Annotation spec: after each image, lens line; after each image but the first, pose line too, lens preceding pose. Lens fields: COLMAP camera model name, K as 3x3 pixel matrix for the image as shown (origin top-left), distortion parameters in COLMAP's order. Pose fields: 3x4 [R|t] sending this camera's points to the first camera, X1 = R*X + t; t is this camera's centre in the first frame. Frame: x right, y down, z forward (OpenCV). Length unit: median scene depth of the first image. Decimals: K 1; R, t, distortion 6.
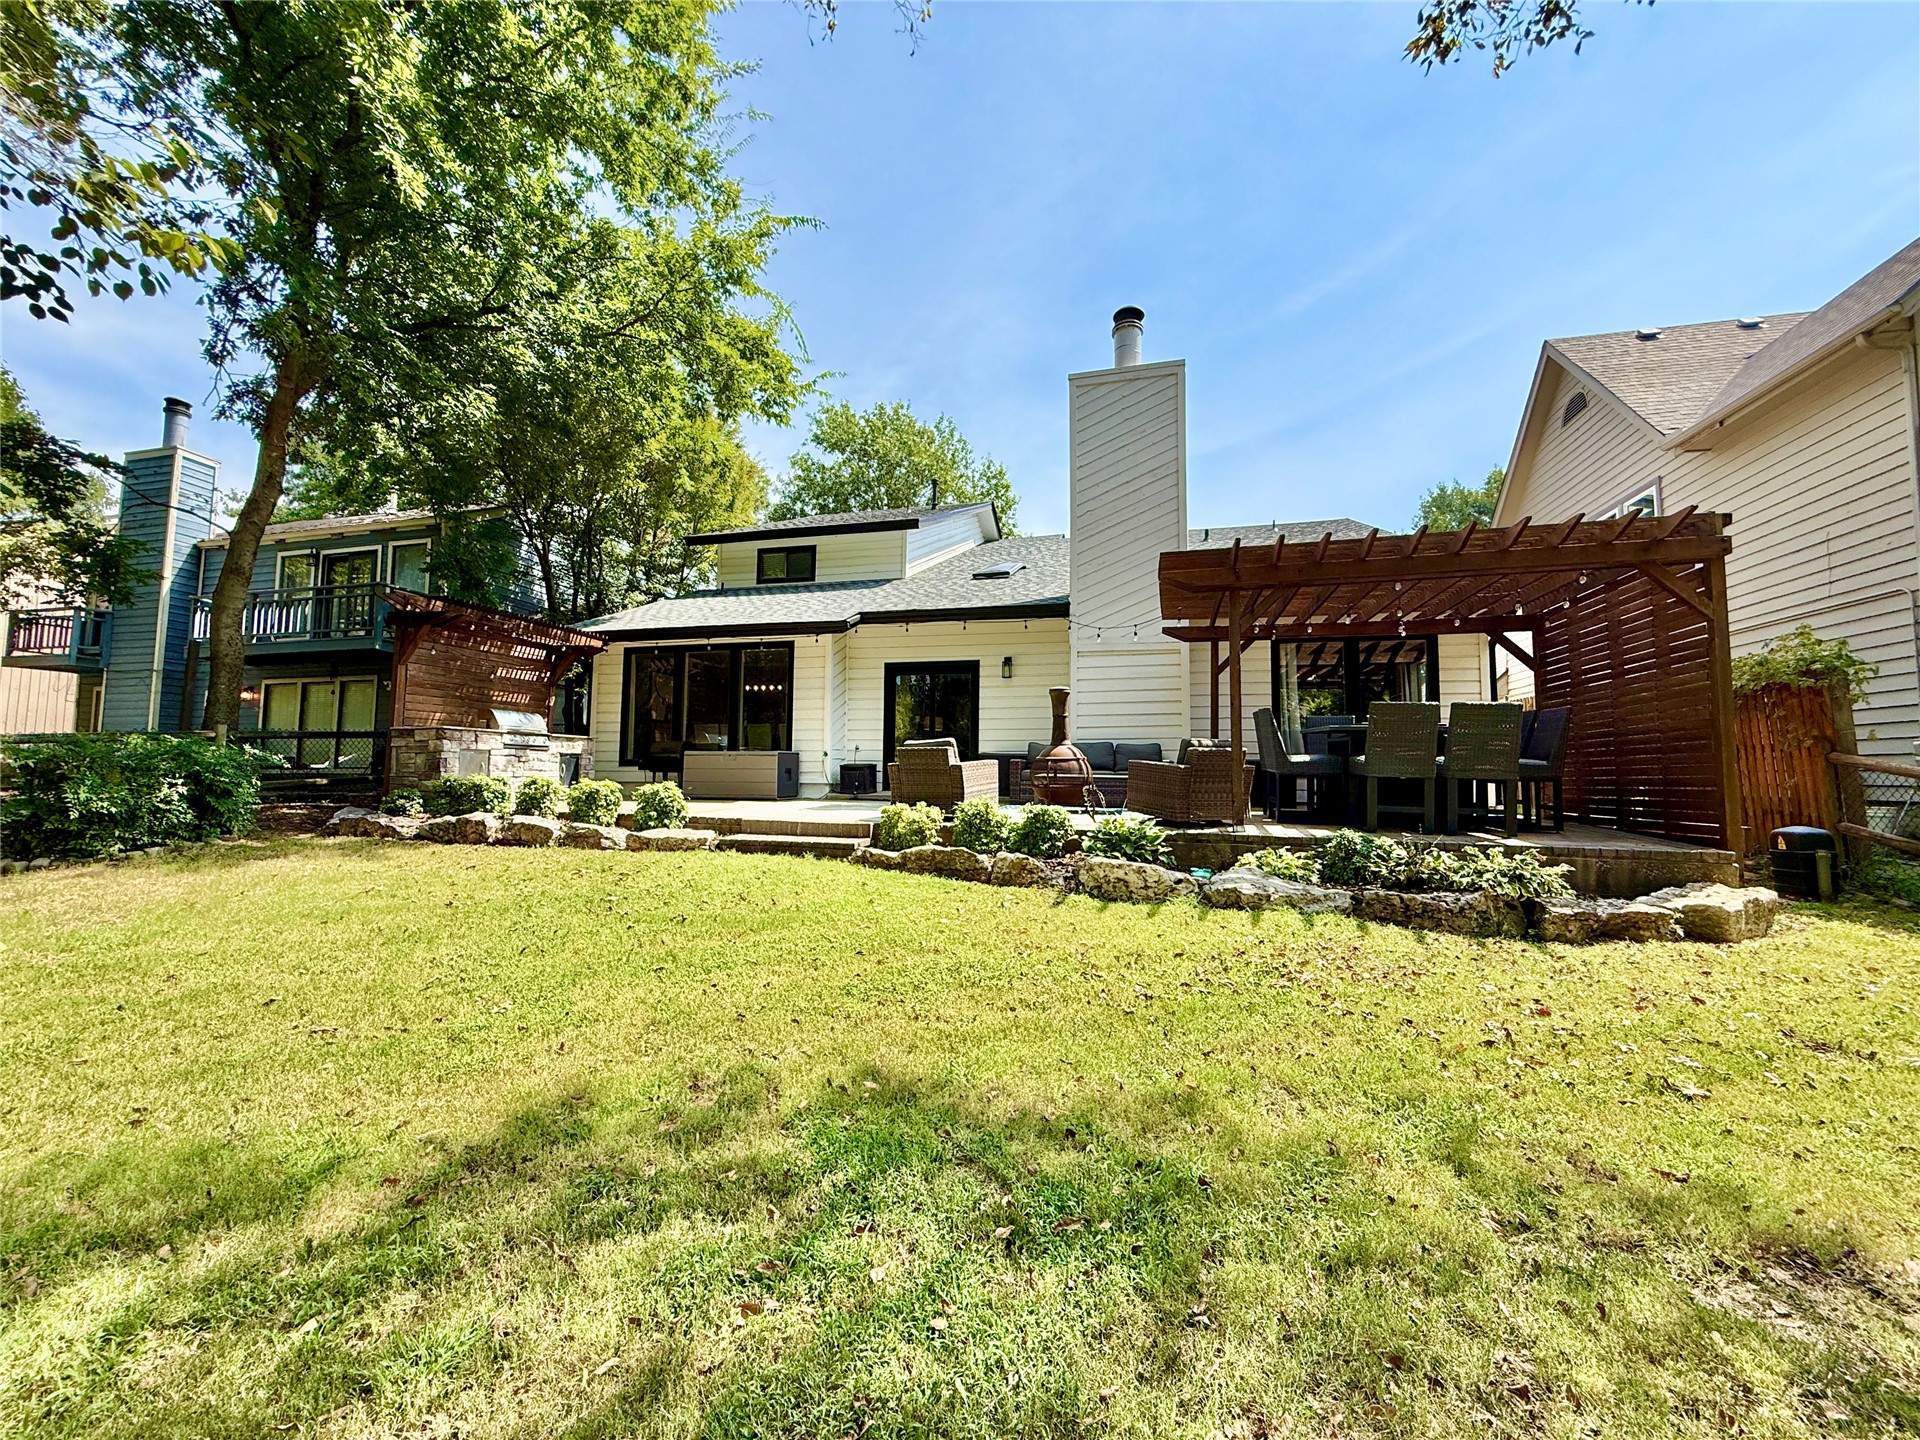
lens RADIAL K [[768.6, 0, 965.1], [0, 768.6, 724.9], [0, 0, 1]] dist [-0.002375, -0.000184]
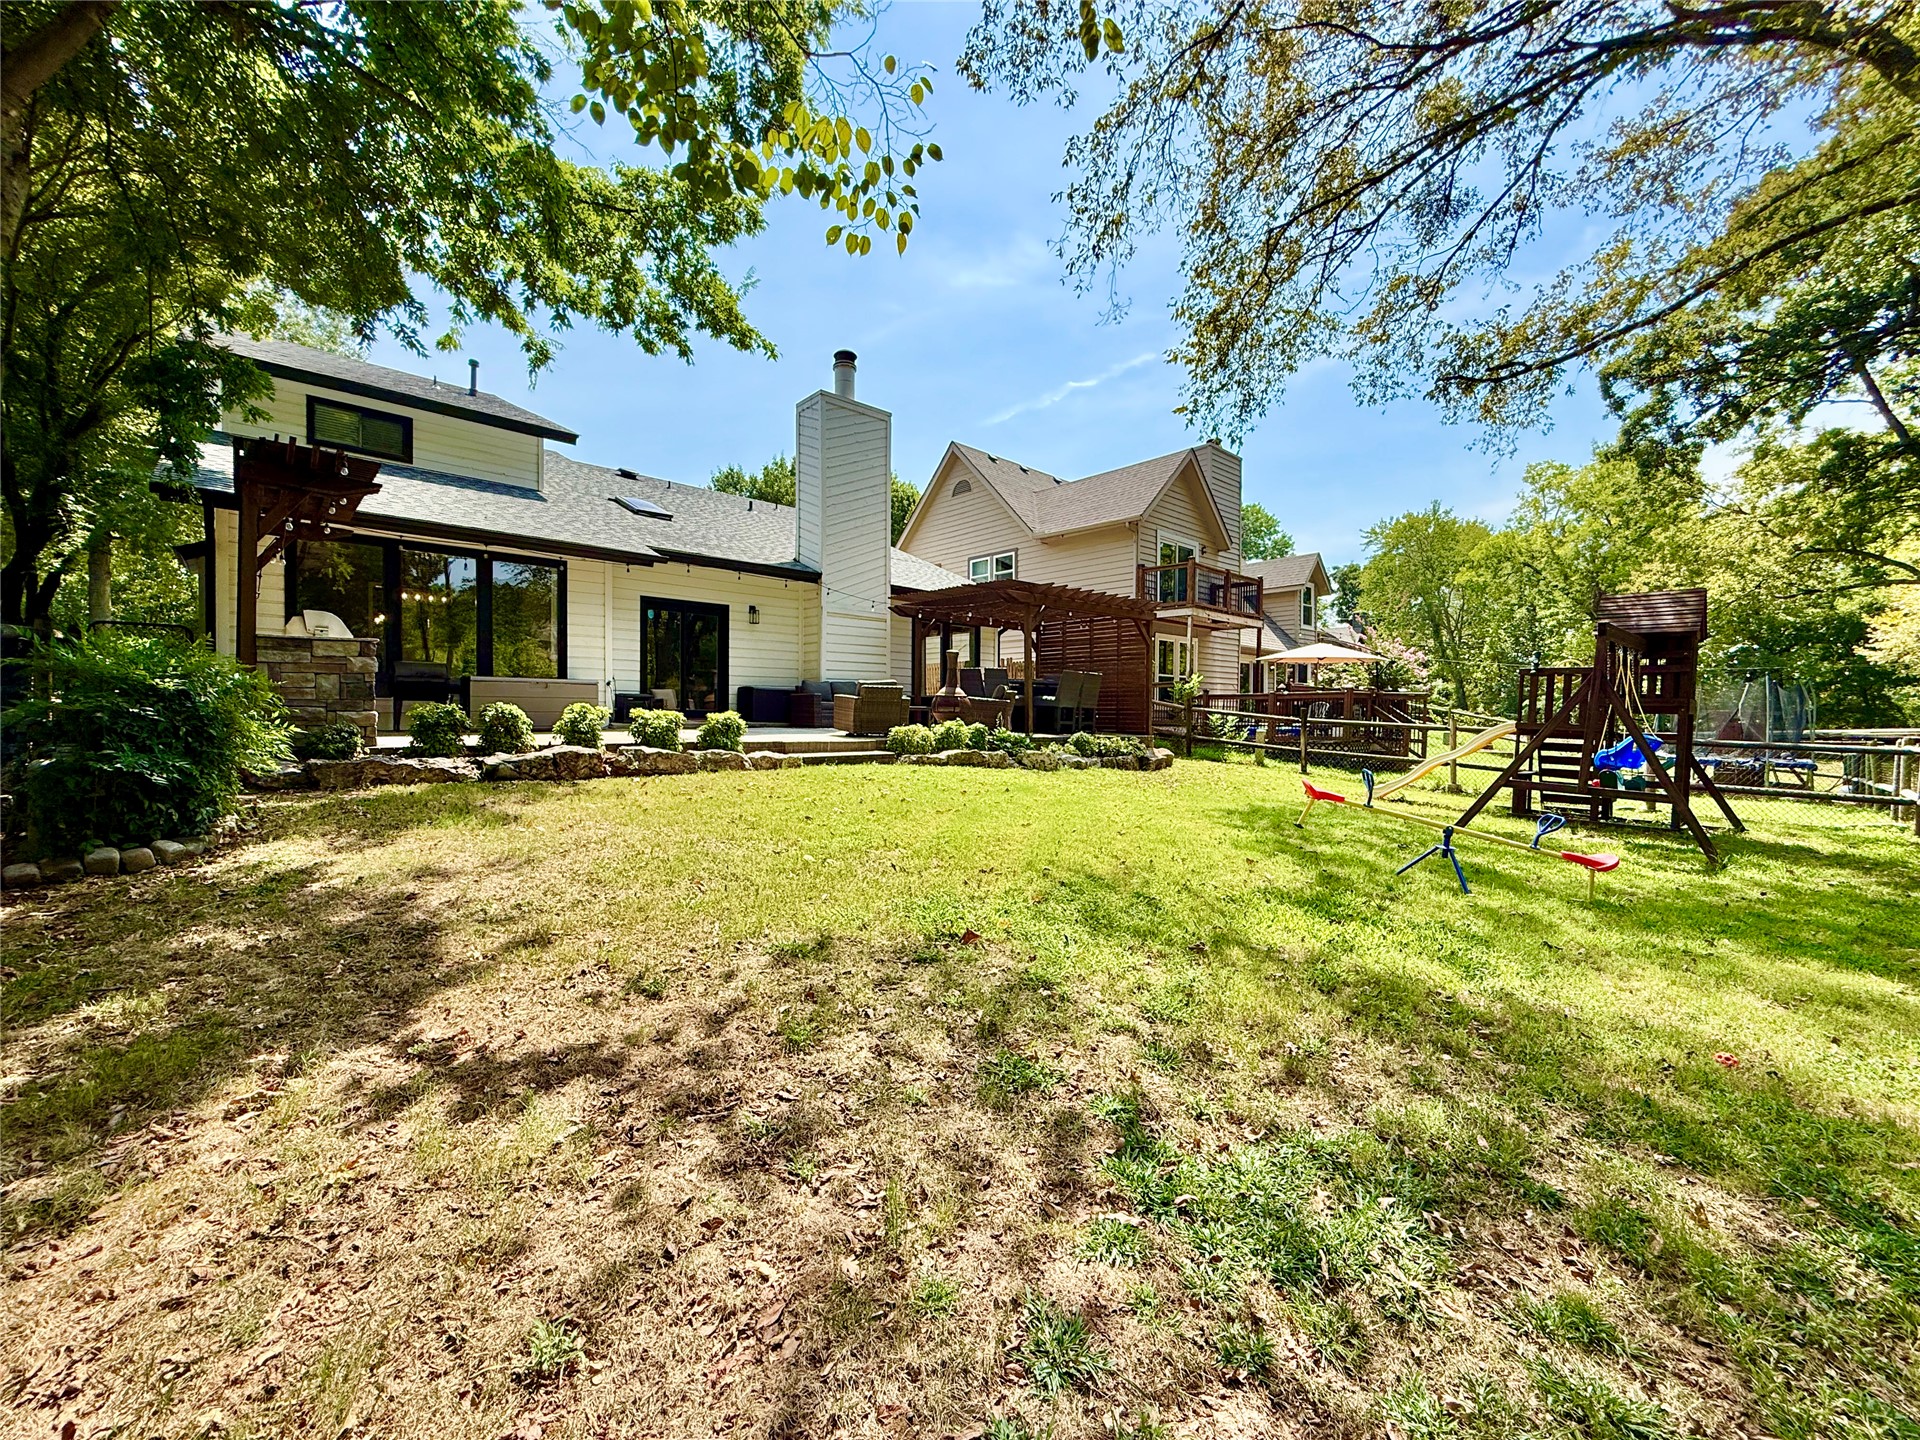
lens RADIAL K [[768.6, 0, 960.0], [0, 768.6, 712.5], [0, 0, 1]] dist [-0.002375, -0.000184]
pose [[0.533668, -0.005230, 0.845678, -0.780202], [-0.058696, 0.997340, 0.043208, 0.005899], [-0.843654, -0.072697, 0.531942, 0.091152]]
